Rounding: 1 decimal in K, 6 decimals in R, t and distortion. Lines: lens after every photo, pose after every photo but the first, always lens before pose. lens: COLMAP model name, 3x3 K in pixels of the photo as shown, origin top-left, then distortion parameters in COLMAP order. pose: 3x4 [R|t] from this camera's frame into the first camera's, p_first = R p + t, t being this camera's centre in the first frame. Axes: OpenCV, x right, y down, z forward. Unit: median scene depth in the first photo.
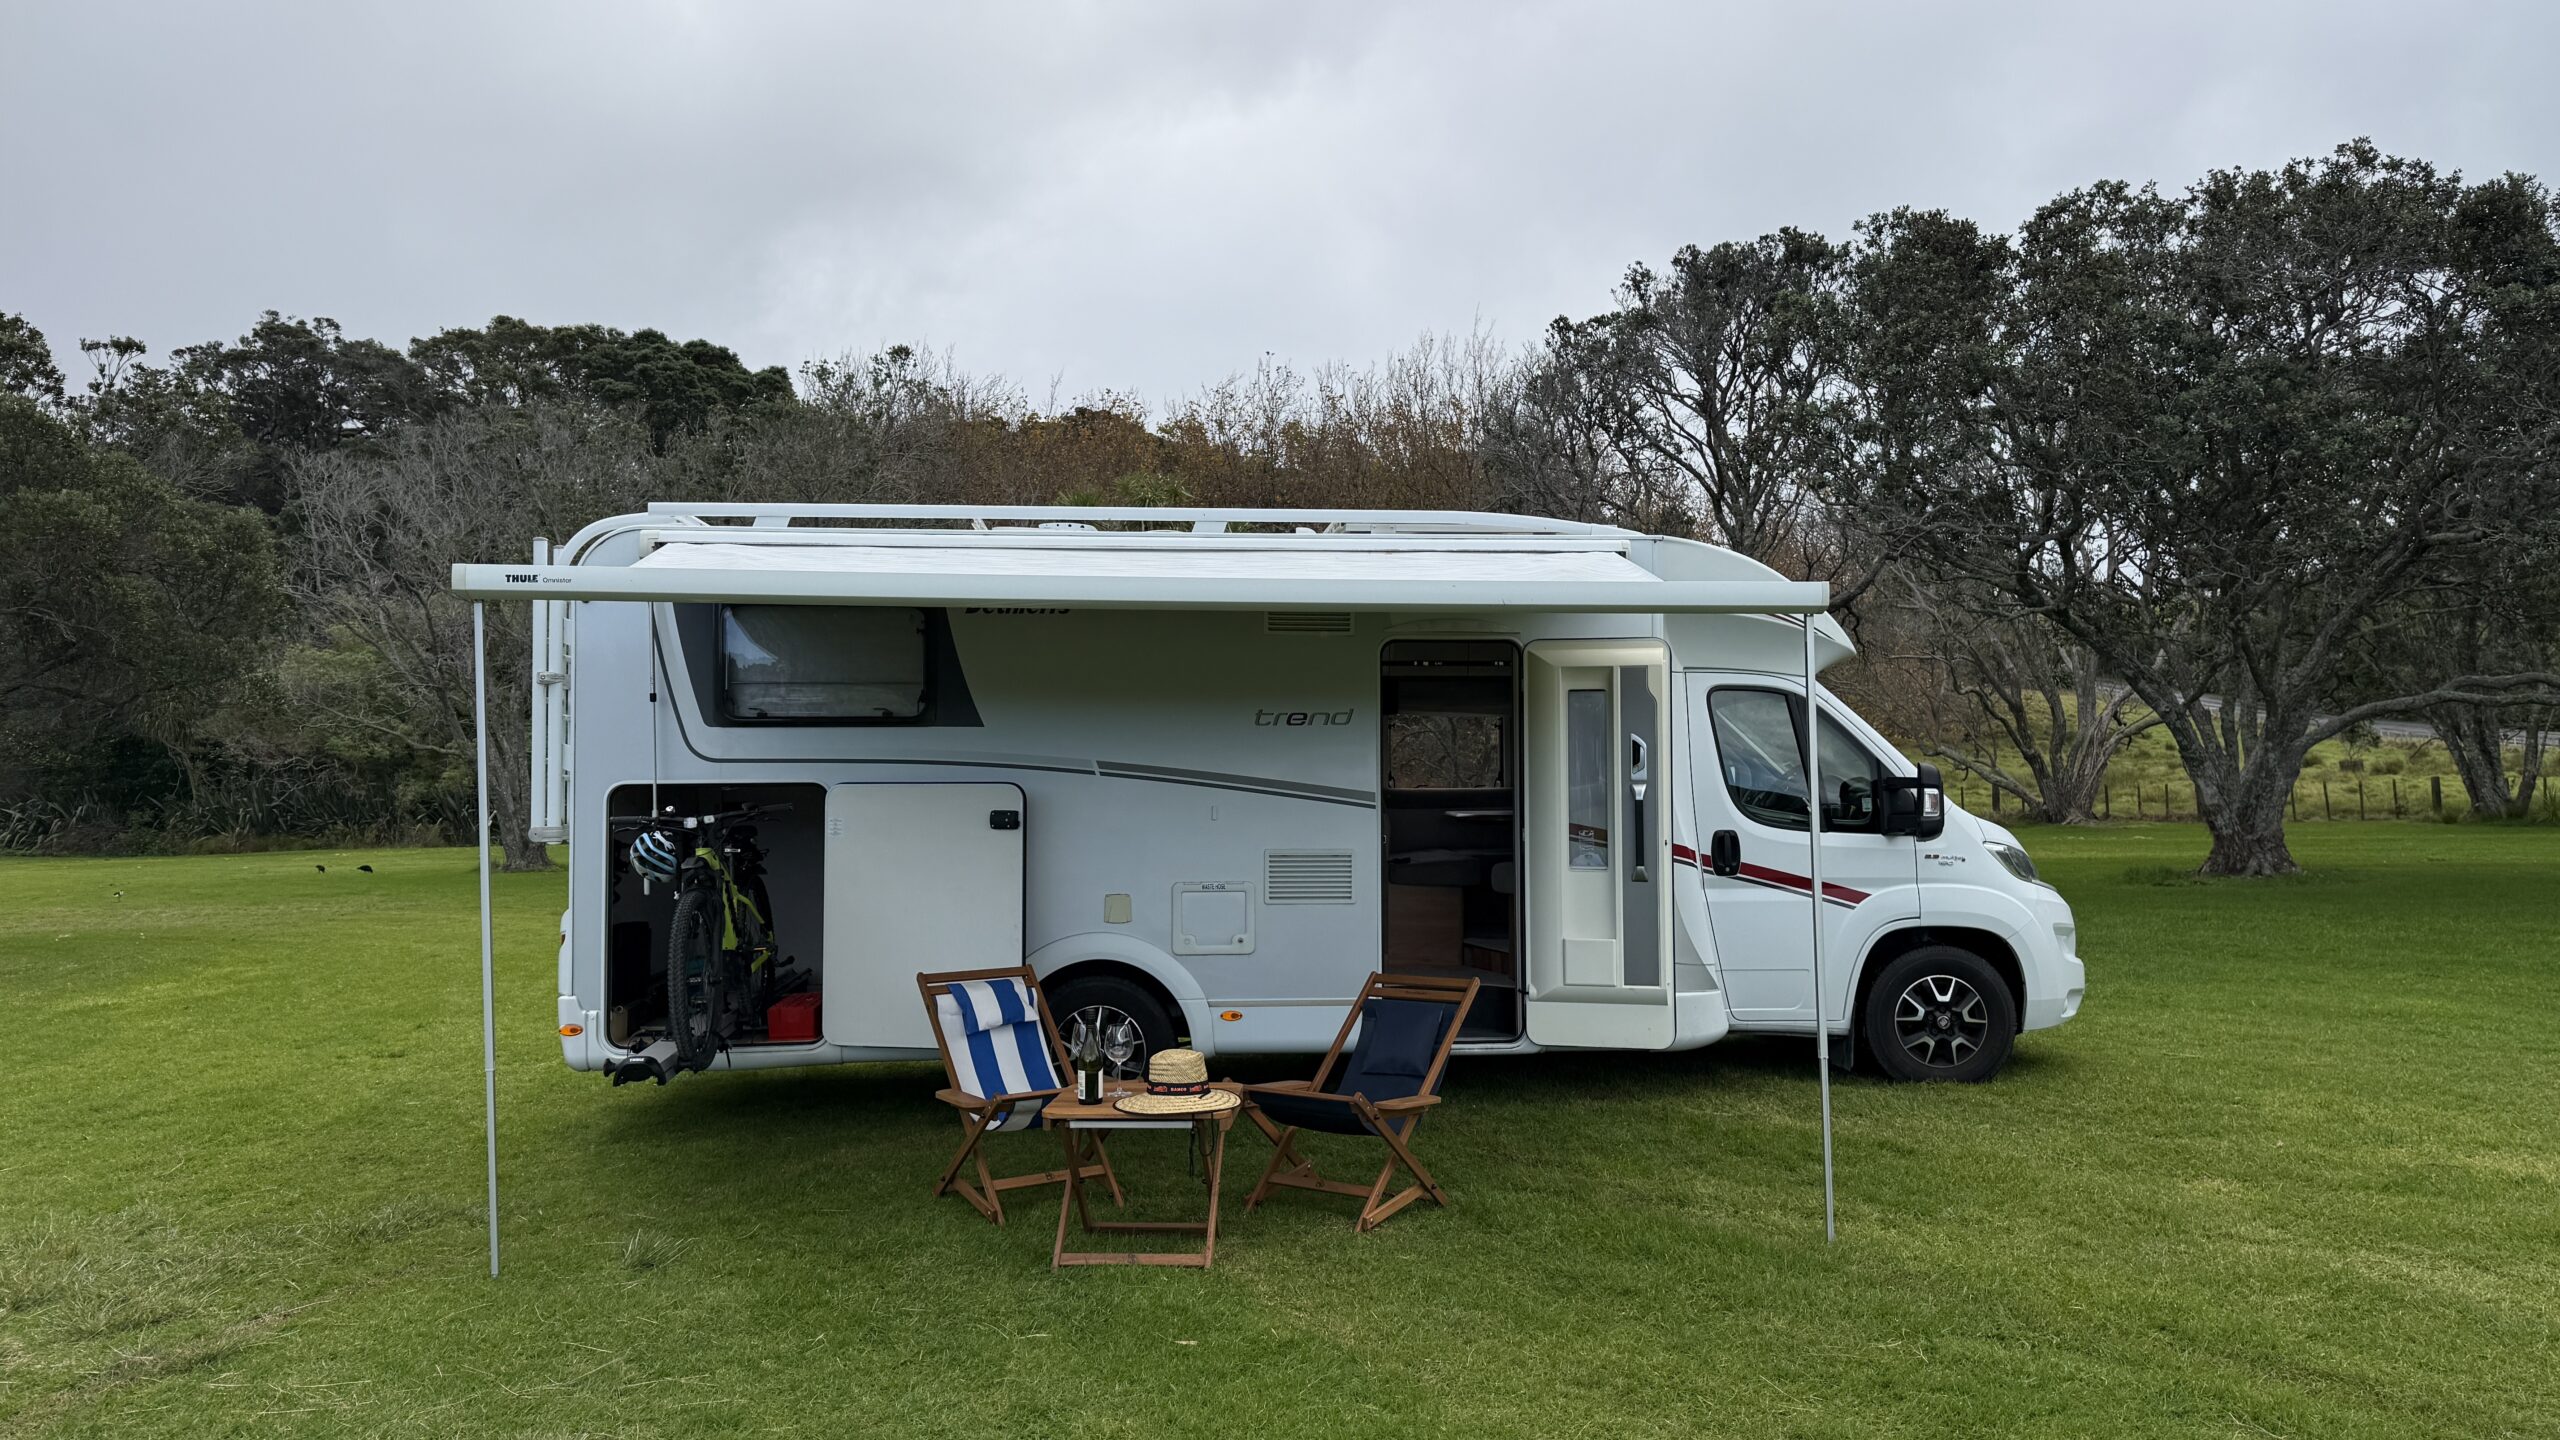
lens RADIAL K [[1912.3, 0, 1280.8], [0, 1912.3, 735.4], [0, 0, 1]] dist [0.108002, -0.189404]
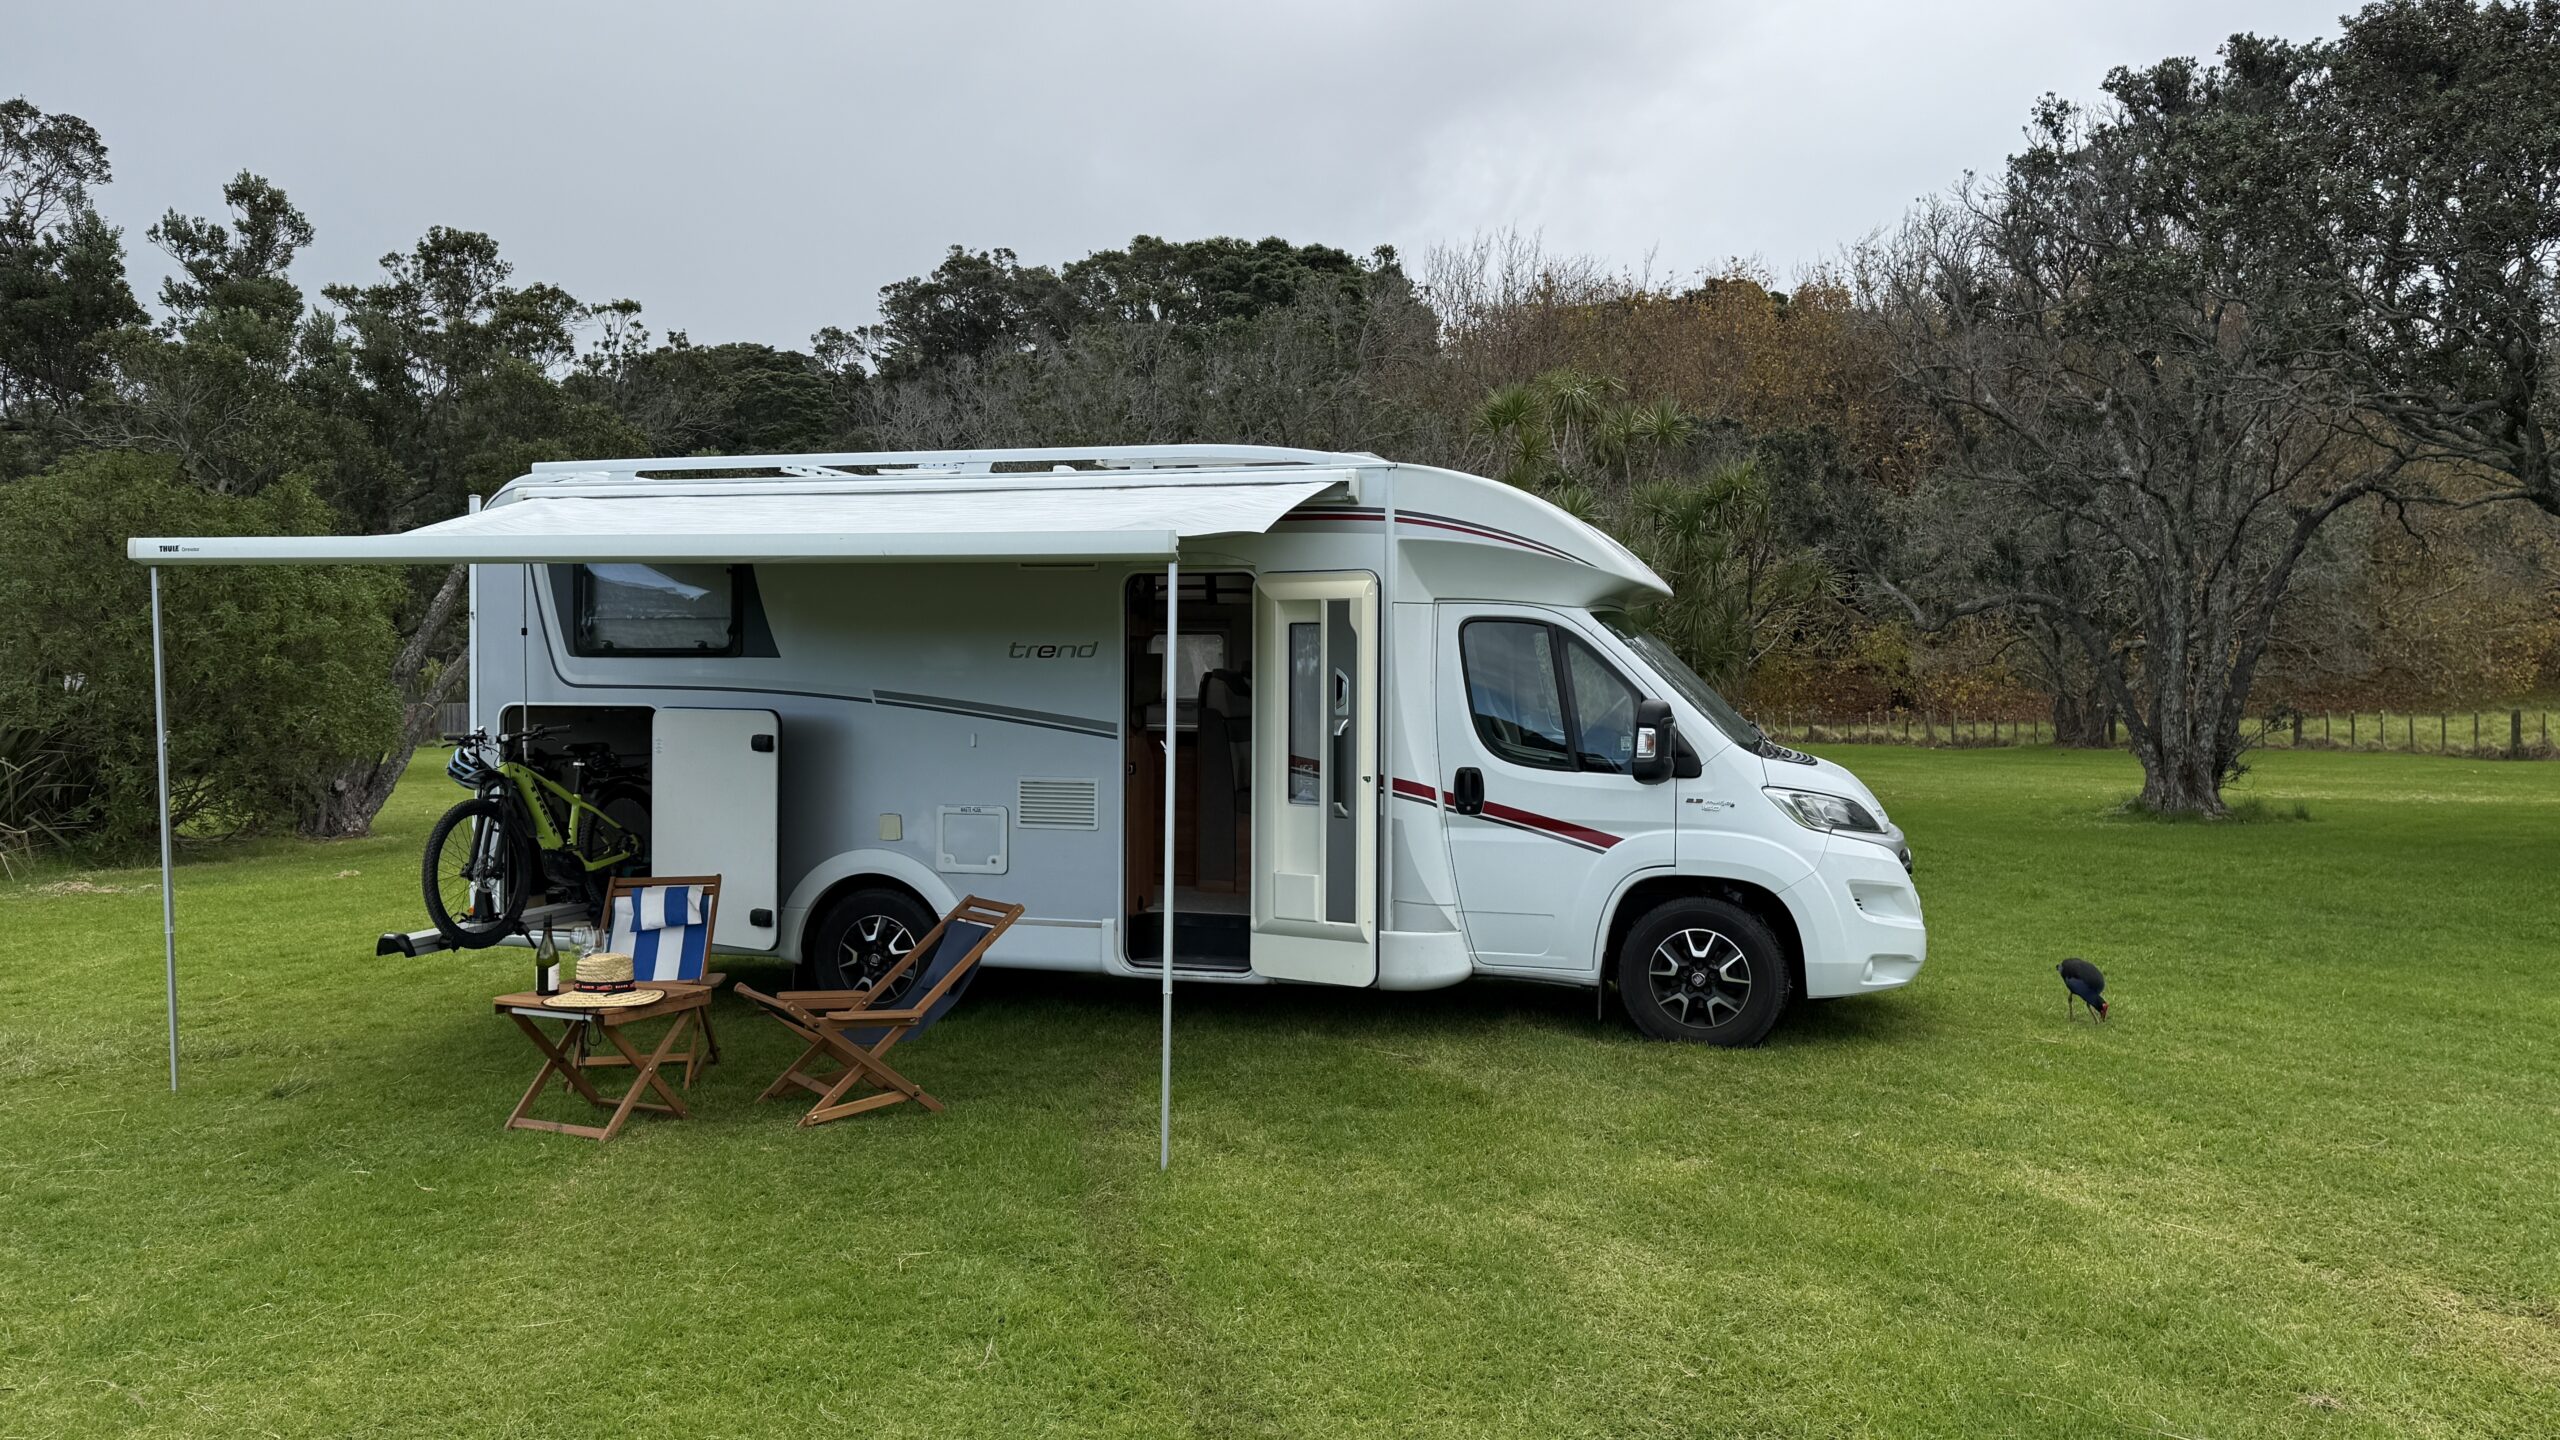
lens RADIAL K [[2048.4, 0, 1280.0], [0, 2048.4, 720.0], [0, 0, 1]] dist [0.109157, -0.238133]
pose [[0.924571, 0.015970, -0.380676, 0.534969], [-0.000469, 0.999168, 0.040778, -0.016340], [0.381010, -0.037523, 0.923809, 0.015418]]
